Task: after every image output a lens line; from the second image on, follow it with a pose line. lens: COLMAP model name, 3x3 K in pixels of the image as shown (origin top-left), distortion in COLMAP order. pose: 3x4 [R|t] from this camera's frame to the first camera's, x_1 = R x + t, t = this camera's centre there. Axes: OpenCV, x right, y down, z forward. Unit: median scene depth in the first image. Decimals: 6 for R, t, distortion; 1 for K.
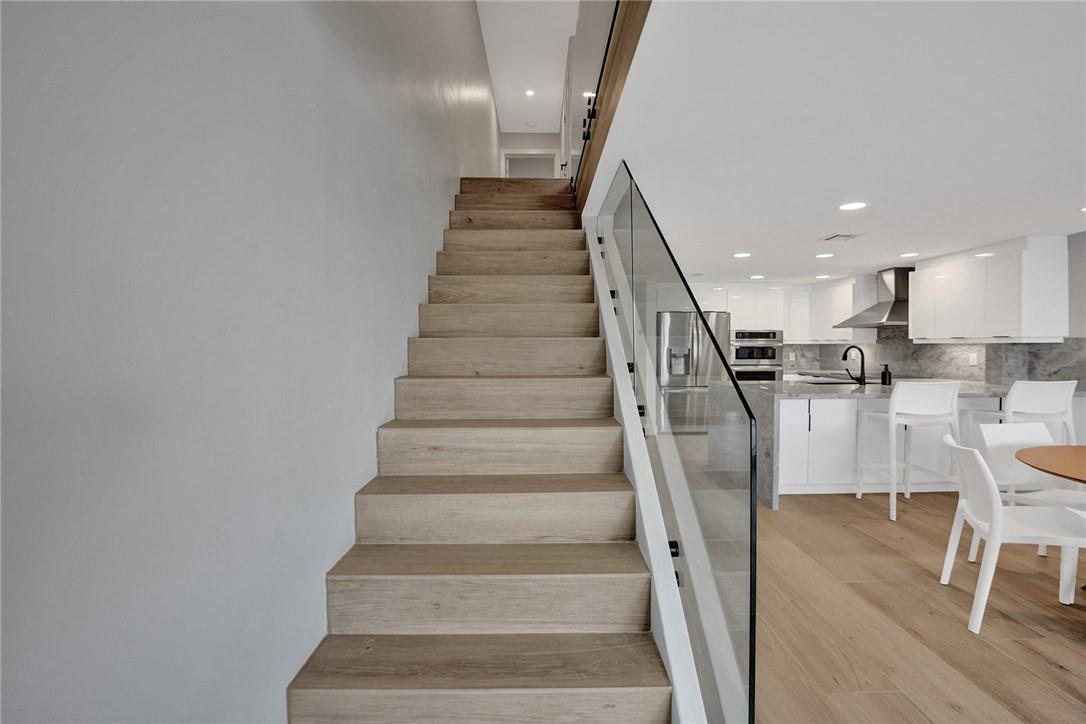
lens RADIAL K [[502.5, 0, 543.1], [0, 502.5, 350.4], [0, 0, 1]] dist [-0.029710, 0.004591]
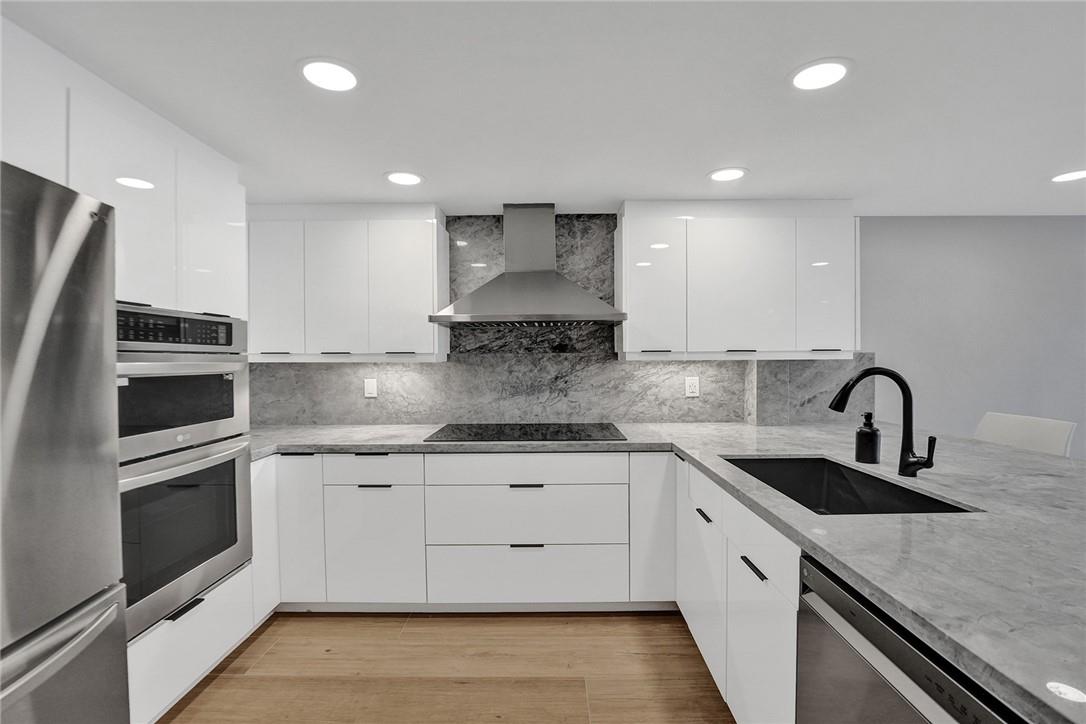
lens RADIAL K [[497.7, 0, 547.4], [0, 497.7, 366.2], [0, 0, 1]] dist [-0.028973, 0.000193]
pose [[0.007029, -0.012855, 0.999893, 0.252763], [0.015647, 0.999796, 0.012743, -0.017651], [-0.999853, 0.015555, 0.007229, 1.143440]]
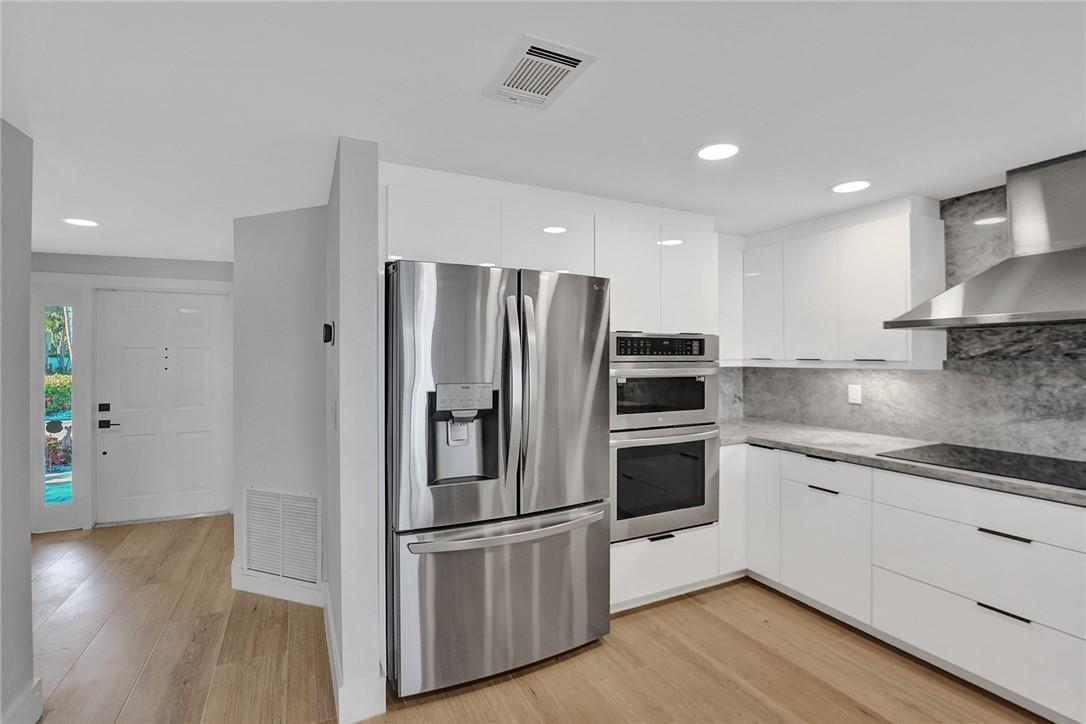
lens RADIAL K [[502.5, 0, 543.1], [0, 502.5, 350.4], [0, 0, 1]] dist [-0.029710, 0.004591]
pose [[0.901097, 0.005889, 0.433579, 0.258664], [0.003414, 0.999780, -0.020674, -0.028184], [-0.433605, 0.020110, 0.900879, 0.988308]]
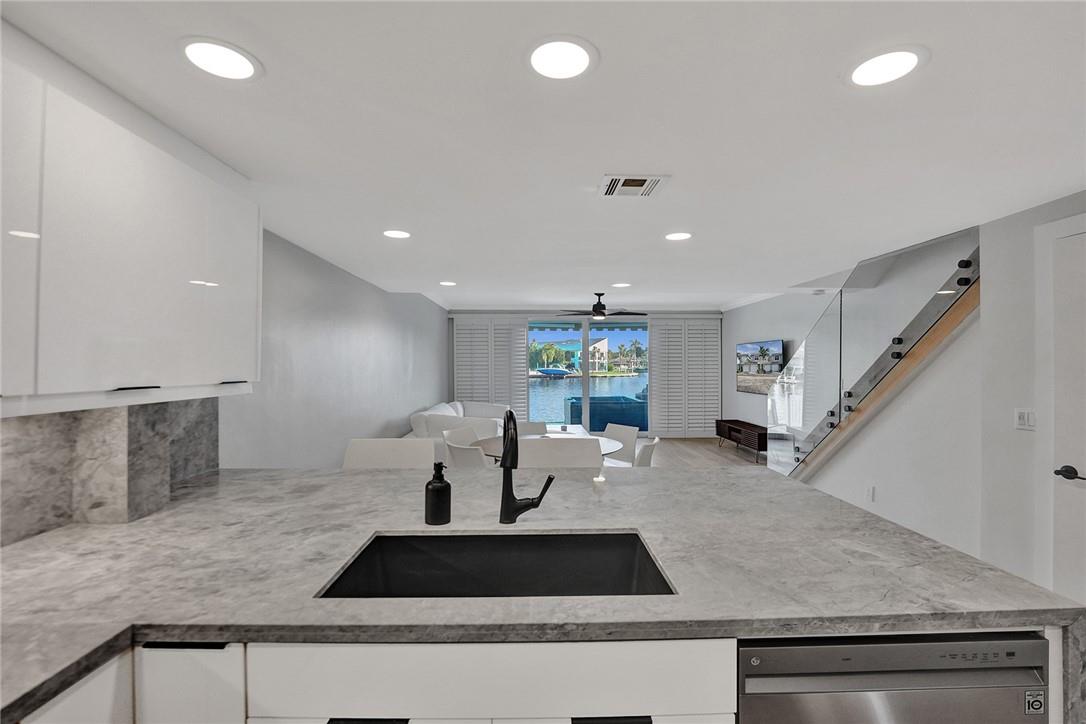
lens RADIAL K [[502.5, 0, 543.1], [0, 502.5, 350.4], [0, 0, 1]] dist [-0.029710, 0.004591]
pose [[-0.999711, 0.005290, -0.023435, 0.564932], [0.005747, 0.999794, -0.019458, -0.038756], [0.023328, -0.019587, -0.999536, 1.224923]]
